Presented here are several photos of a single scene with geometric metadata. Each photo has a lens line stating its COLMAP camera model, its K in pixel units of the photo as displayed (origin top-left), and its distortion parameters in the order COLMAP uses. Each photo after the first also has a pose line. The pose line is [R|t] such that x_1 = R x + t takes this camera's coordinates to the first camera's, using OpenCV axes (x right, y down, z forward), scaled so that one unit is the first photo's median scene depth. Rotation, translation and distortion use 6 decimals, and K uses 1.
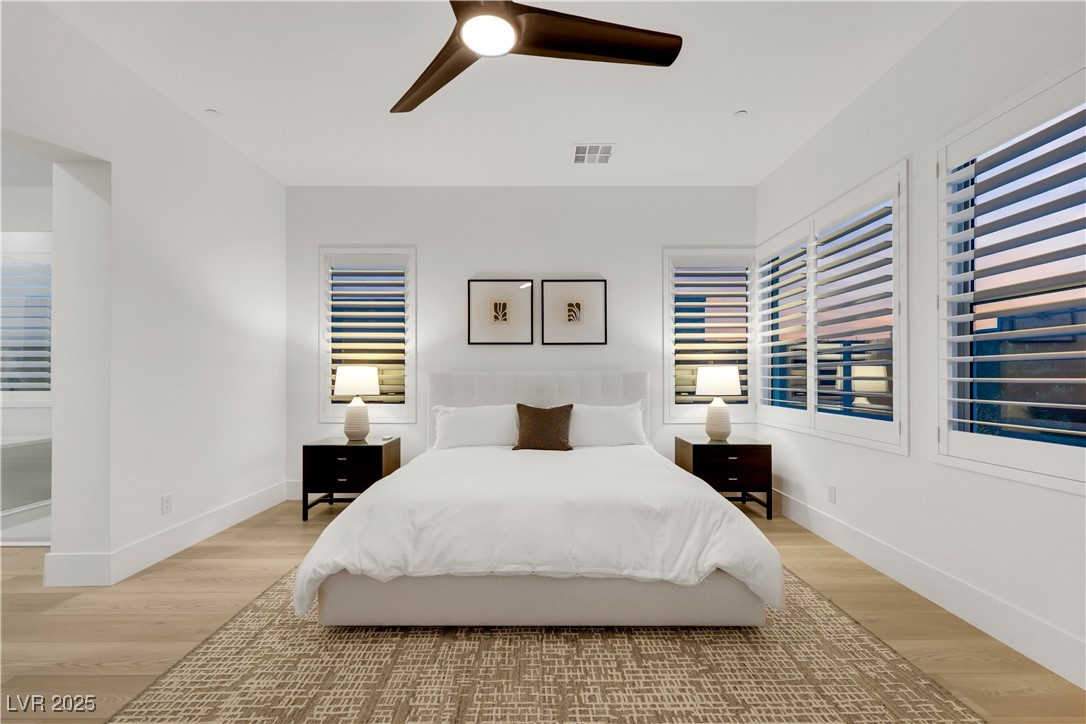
lens RADIAL K [[452.2, 0, 543.3], [0, 452.2, 371.3], [0, 0, 1]] dist [0.001408, 0.000094]
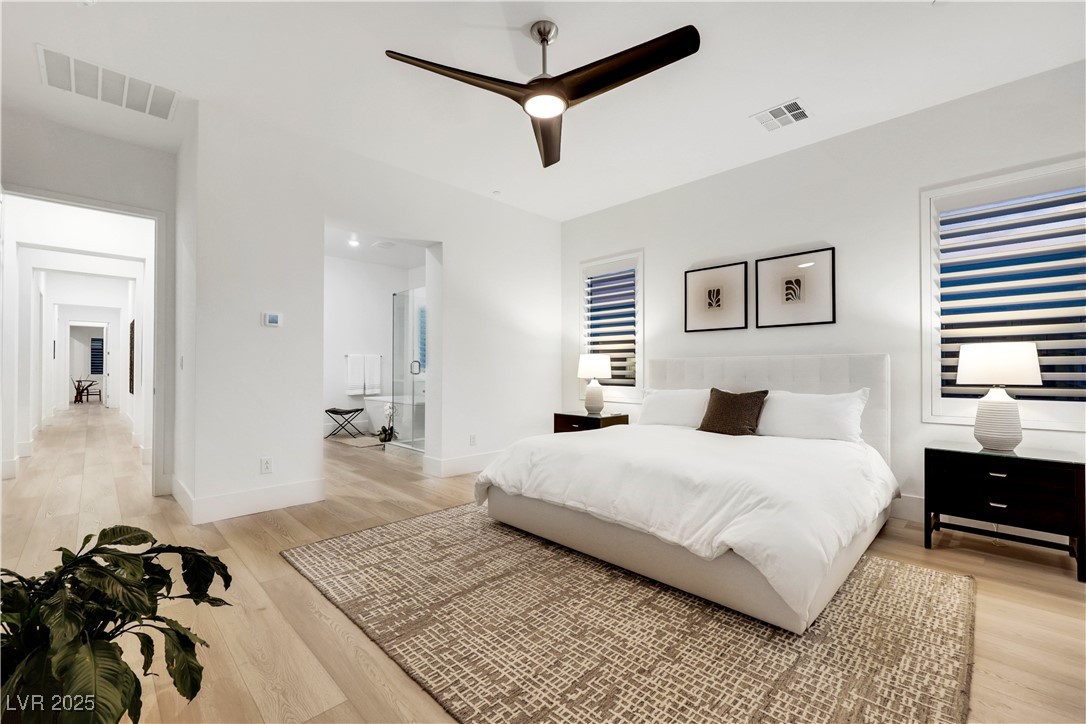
lens RADIAL K [[452.2, 0, 540.6], [0, 452.2, 362.9], [0, 0, 1]] dist [0.001408, 0.000094]
pose [[0.703111, -0.008389, -0.711030, 0.587469], [0.003592, 0.999960, -0.008246, 0.032923], [0.711071, 0.003244, 0.703113, 0.020076]]
